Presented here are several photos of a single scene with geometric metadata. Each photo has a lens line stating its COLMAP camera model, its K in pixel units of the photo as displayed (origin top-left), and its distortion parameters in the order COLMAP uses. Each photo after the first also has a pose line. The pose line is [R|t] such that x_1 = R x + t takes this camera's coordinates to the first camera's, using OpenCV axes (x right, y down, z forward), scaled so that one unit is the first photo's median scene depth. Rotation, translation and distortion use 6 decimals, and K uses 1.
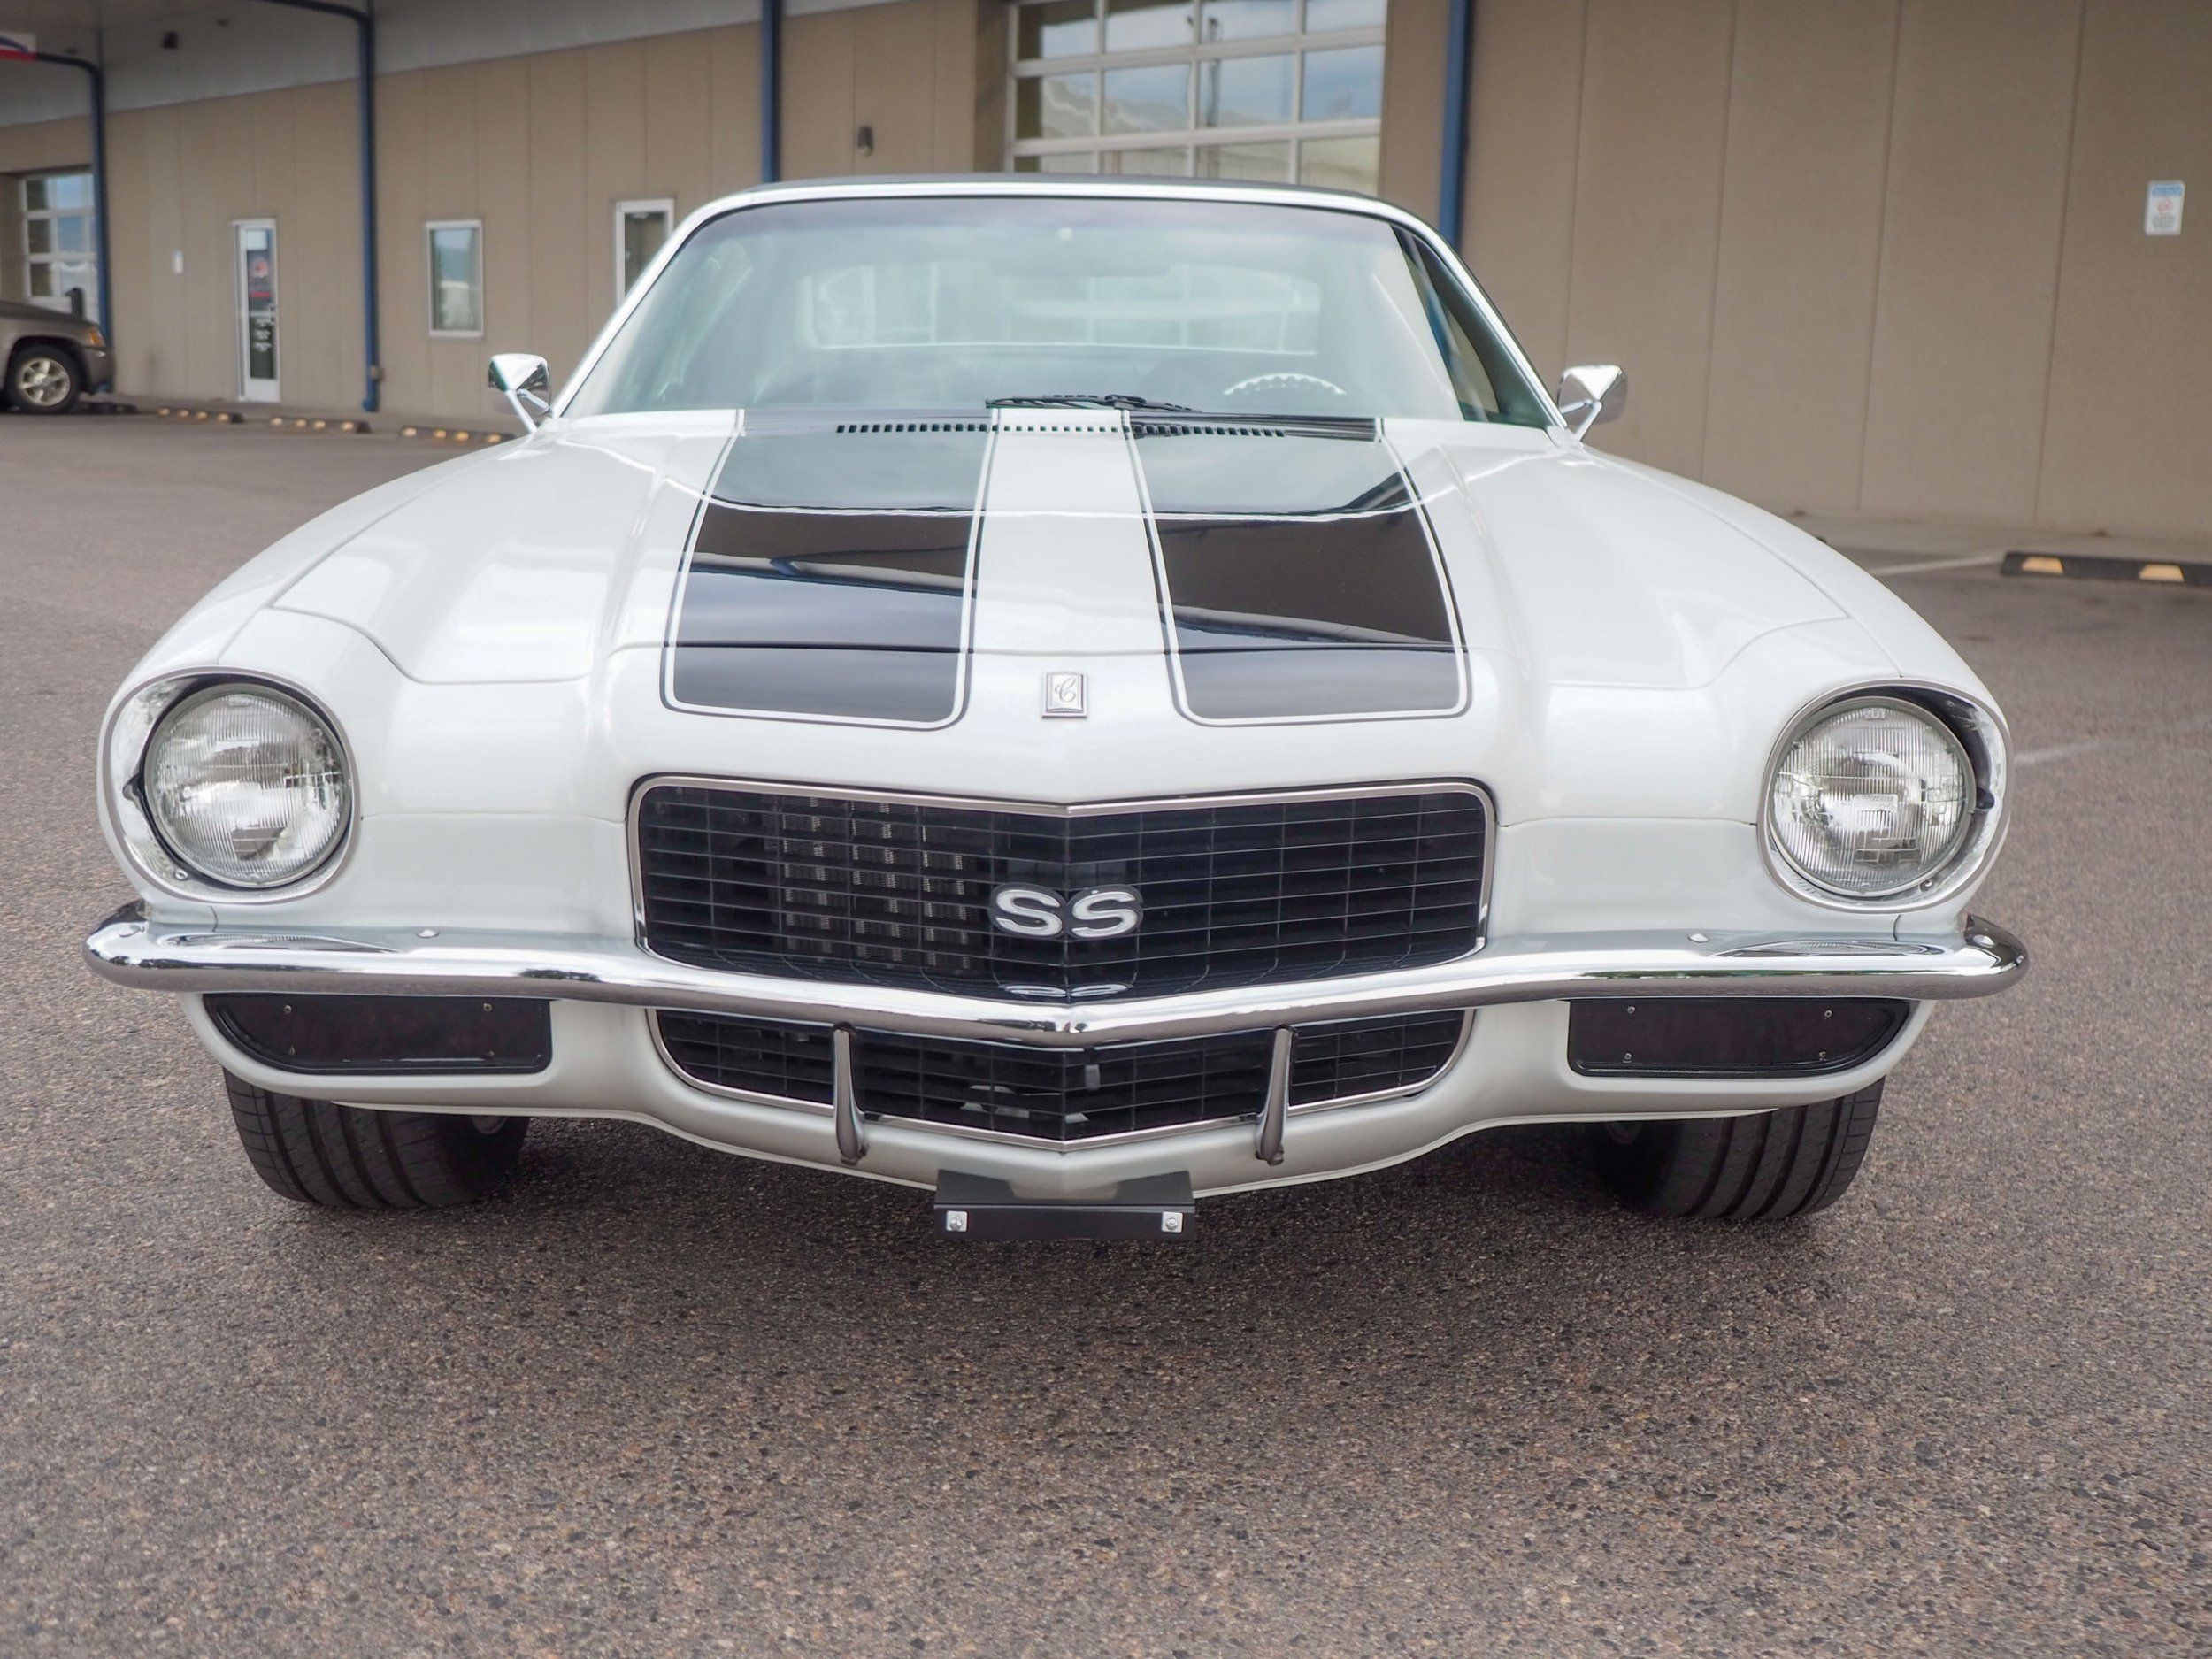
lens RADIAL K [[2421.6, 0, 1096.5], [0, 2421.6, 795.7], [0, 0, 1]] dist [0.008063, -0.016315]
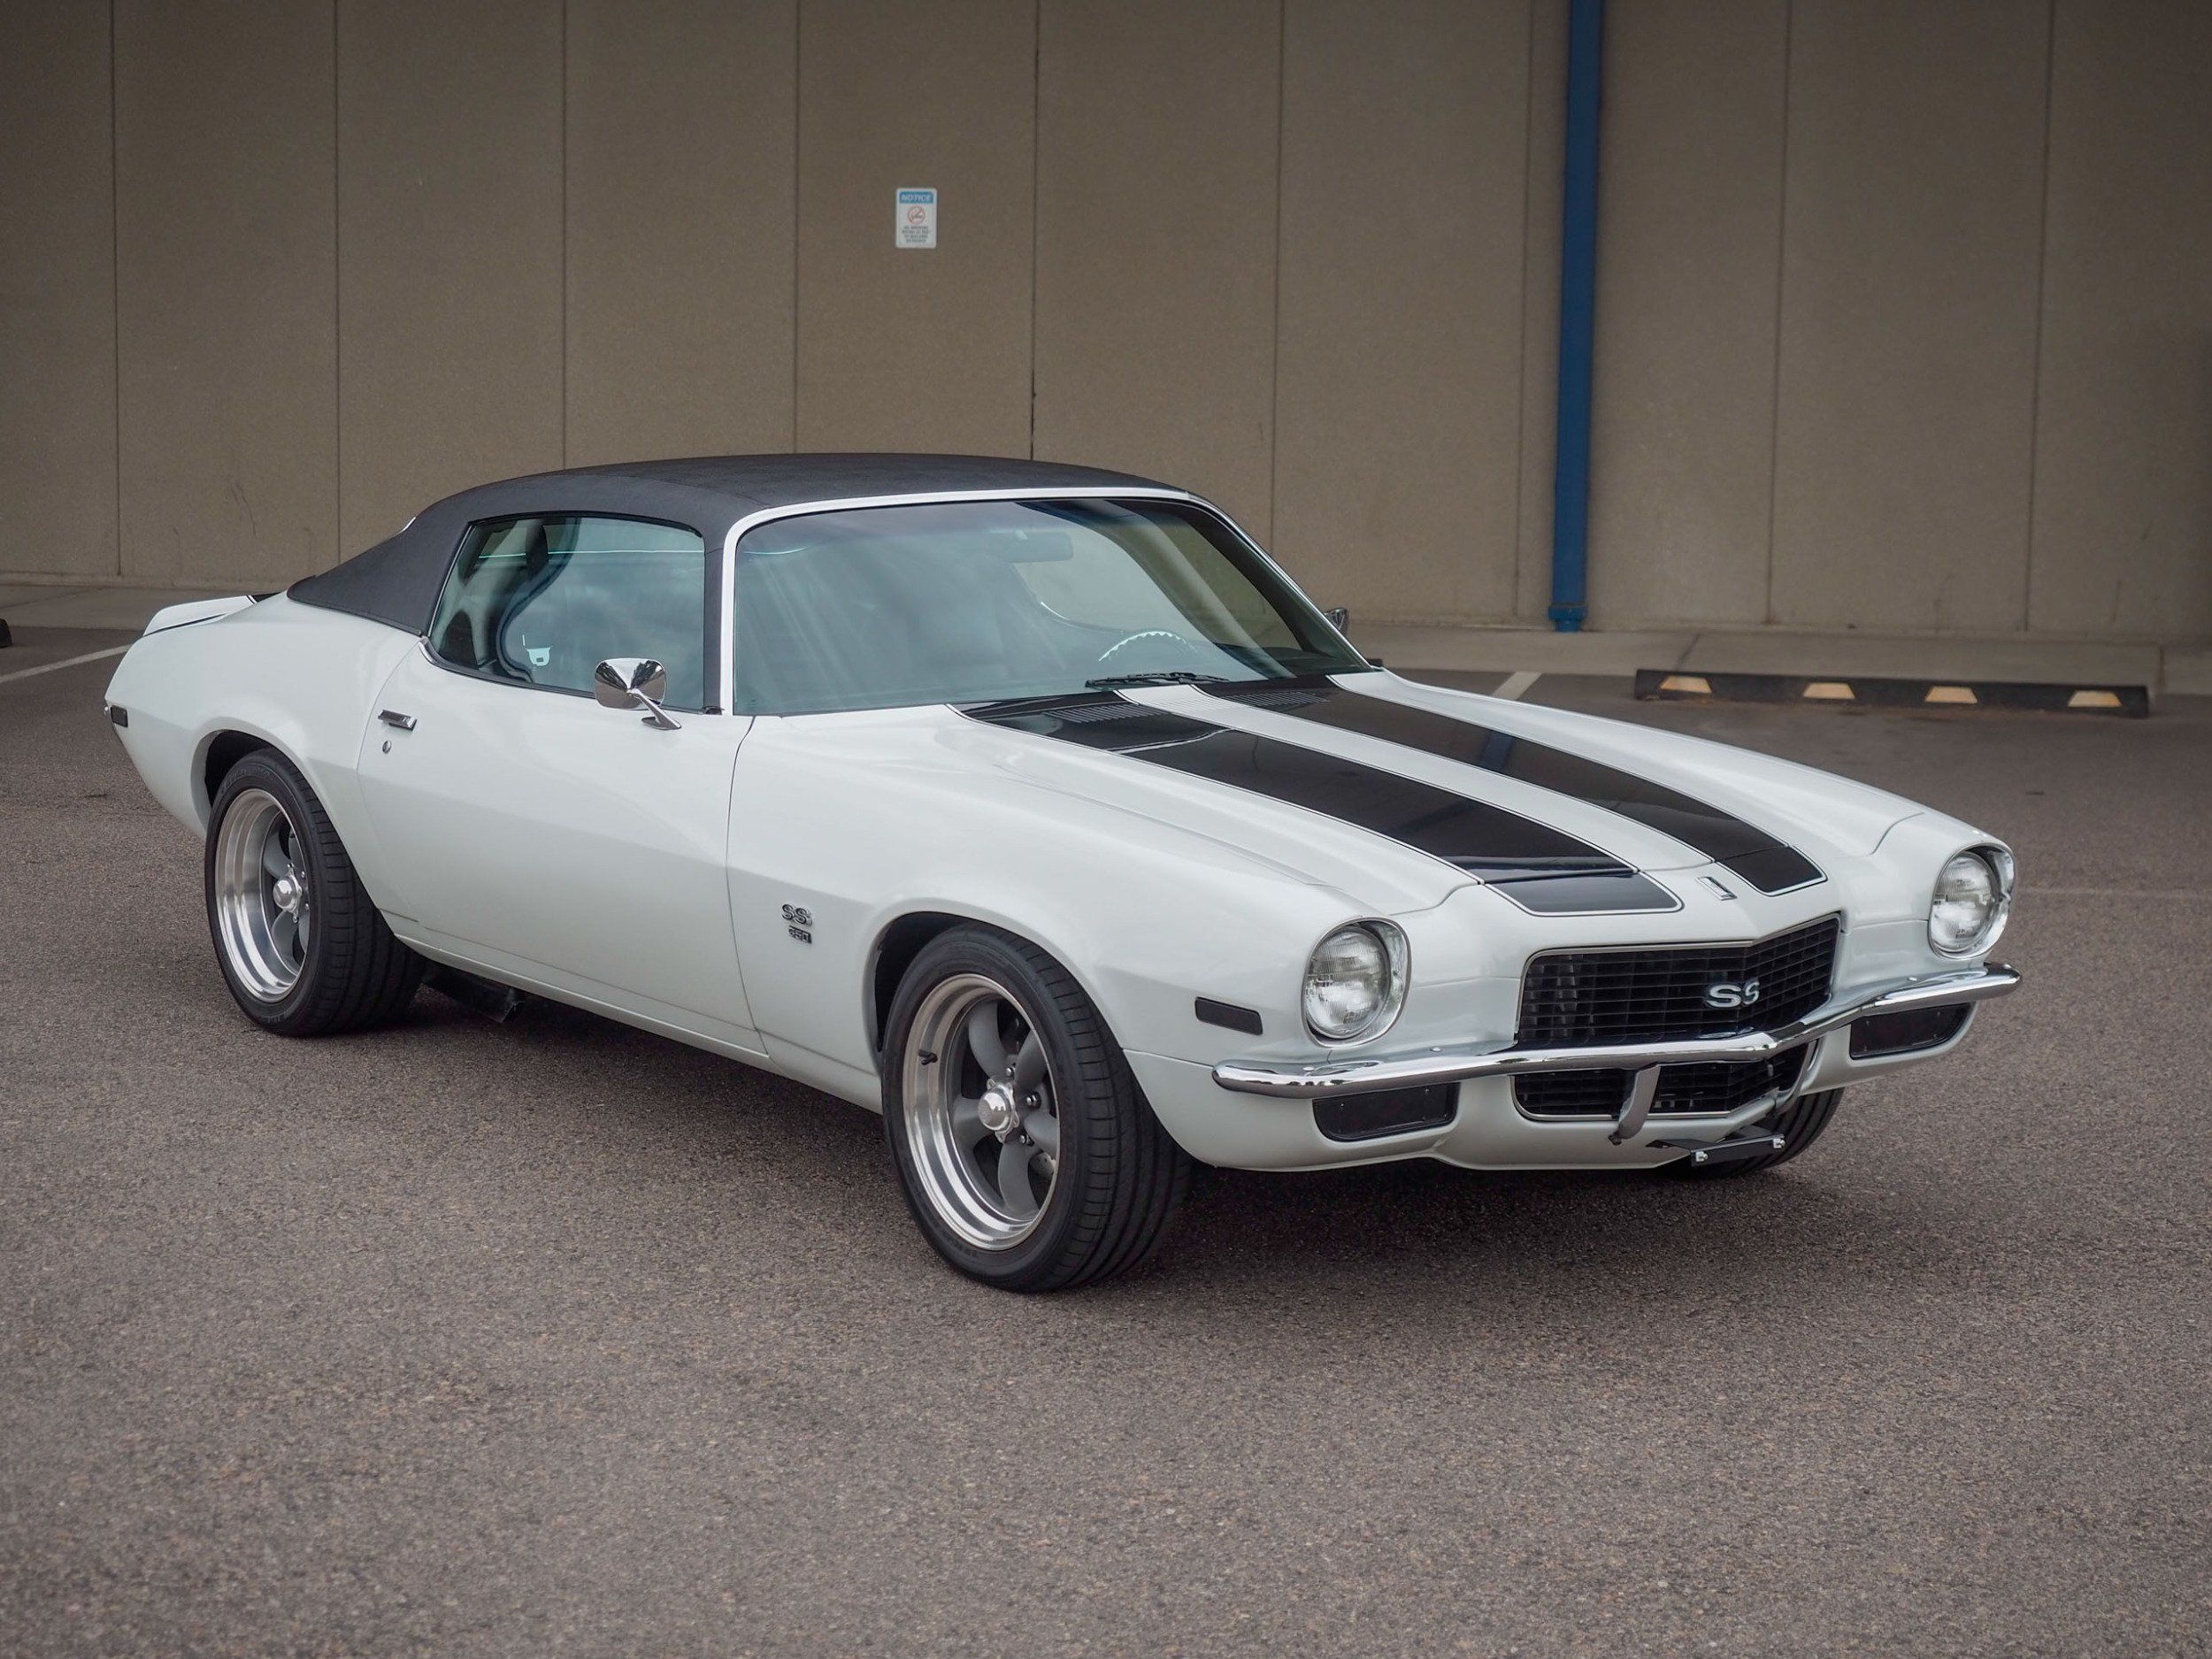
lens RADIAL K [[4427.7, 0, 1101.7], [0, 4427.7, 886.9], [0, 0, 1]] dist [0.027624, -0.245848]
pose [[0.812065, -0.096383, 0.575553, -2.237977], [0.109776, 0.993889, 0.011552, -0.124259], [-0.573149, 0.053801, 0.817683, -1.508653]]
